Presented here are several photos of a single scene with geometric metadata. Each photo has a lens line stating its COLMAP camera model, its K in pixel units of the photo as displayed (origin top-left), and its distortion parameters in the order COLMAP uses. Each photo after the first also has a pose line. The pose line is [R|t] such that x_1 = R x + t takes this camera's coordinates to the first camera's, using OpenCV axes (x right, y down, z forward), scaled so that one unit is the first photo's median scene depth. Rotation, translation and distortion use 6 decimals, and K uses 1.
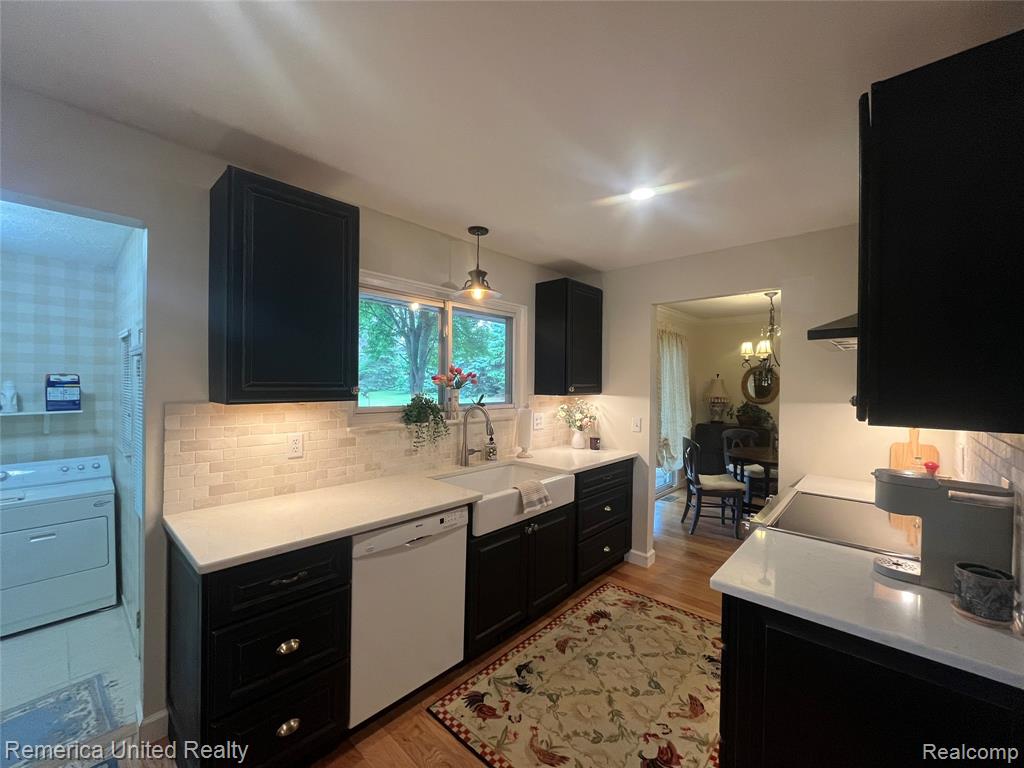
lens RADIAL K [[417.1, 0, 507.3], [0, 417.1, 382.3], [0, 0, 1]] dist [-0.003013, 0.000144]
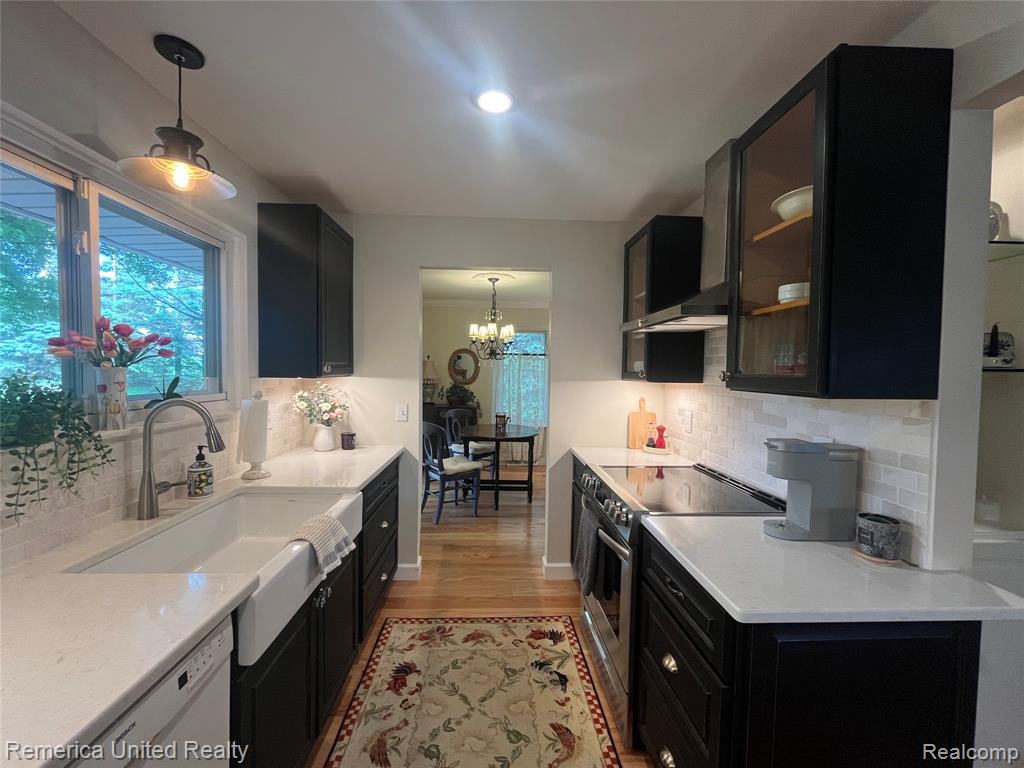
lens RADIAL K [[417.1, 0, 507.7], [0, 417.1, 384.1], [0, 0, 1]] dist [-0.003013, 0.000144]
pose [[0.708268, -0.023904, 0.705539, -0.146135], [-0.006755, 0.999151, 0.040633, 0.013814], [-0.705912, -0.033545, 0.707505, 0.336849]]
